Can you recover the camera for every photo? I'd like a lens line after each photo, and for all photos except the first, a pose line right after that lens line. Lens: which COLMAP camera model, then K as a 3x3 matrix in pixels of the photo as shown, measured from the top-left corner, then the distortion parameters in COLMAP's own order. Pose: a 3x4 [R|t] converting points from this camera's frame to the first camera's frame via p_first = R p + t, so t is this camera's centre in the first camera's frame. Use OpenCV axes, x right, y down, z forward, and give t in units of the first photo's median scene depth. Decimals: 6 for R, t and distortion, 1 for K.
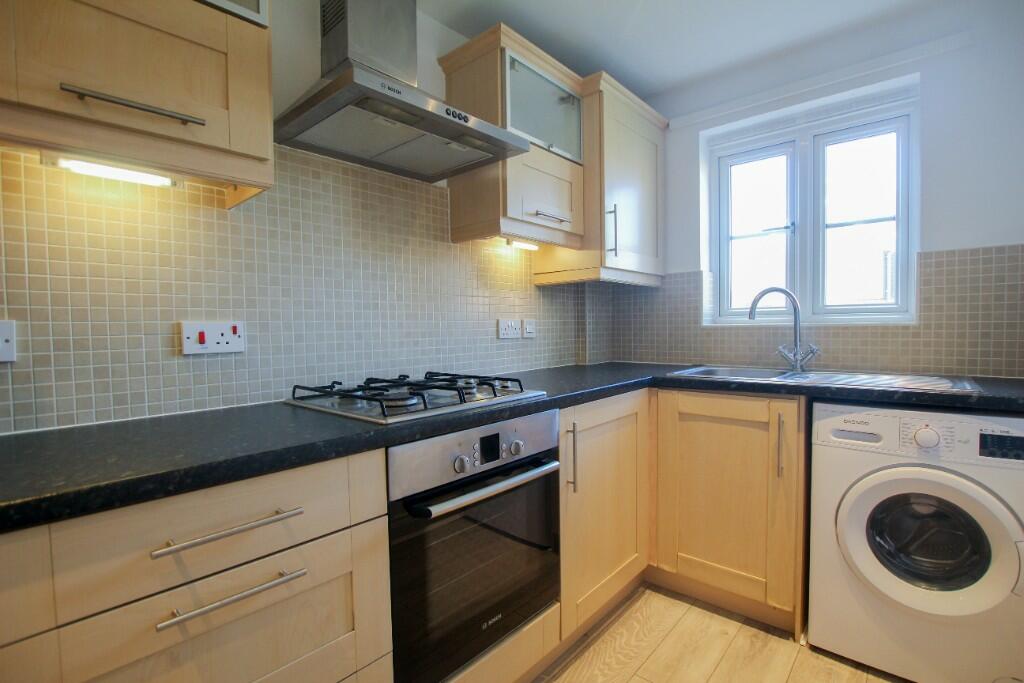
lens RADIAL K [[472.9, 0, 514.3], [0, 472.9, 345.1], [0, 0, 1]] dist [-0.029587, 0.001239]
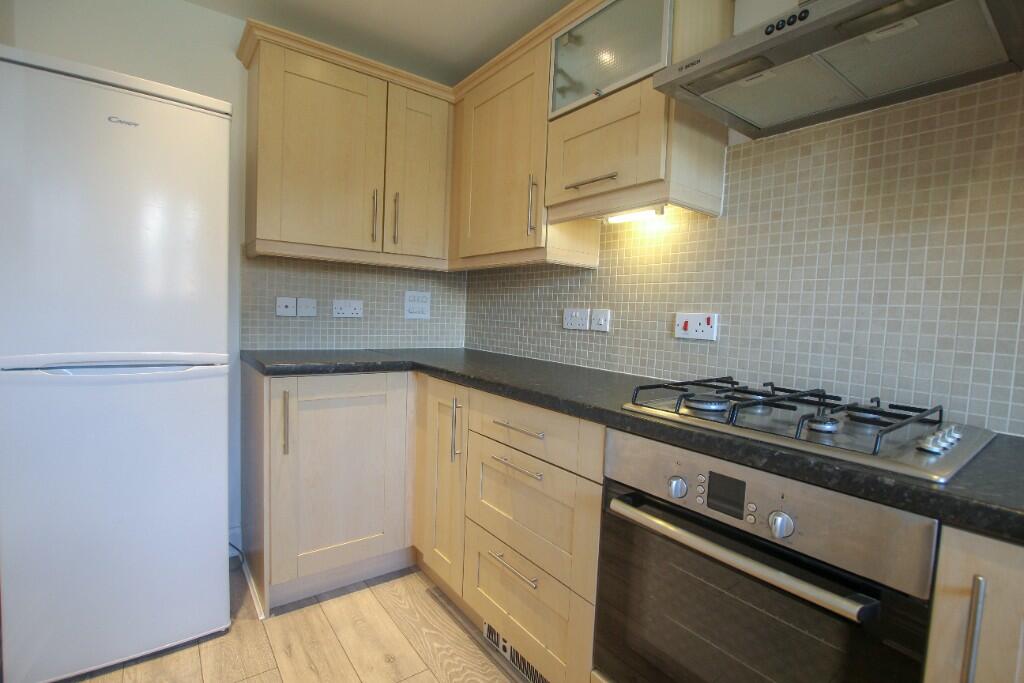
lens RADIAL K [[472.9, 0, 514.2], [0, 472.9, 339.0], [0, 0, 1]] dist [-0.029587, 0.001239]
pose [[-0.200551, 0.060074, -0.977840, 0.646078], [-0.078451, 0.993928, 0.077153, -0.040239], [0.976537, 0.092186, -0.194620, 0.760247]]
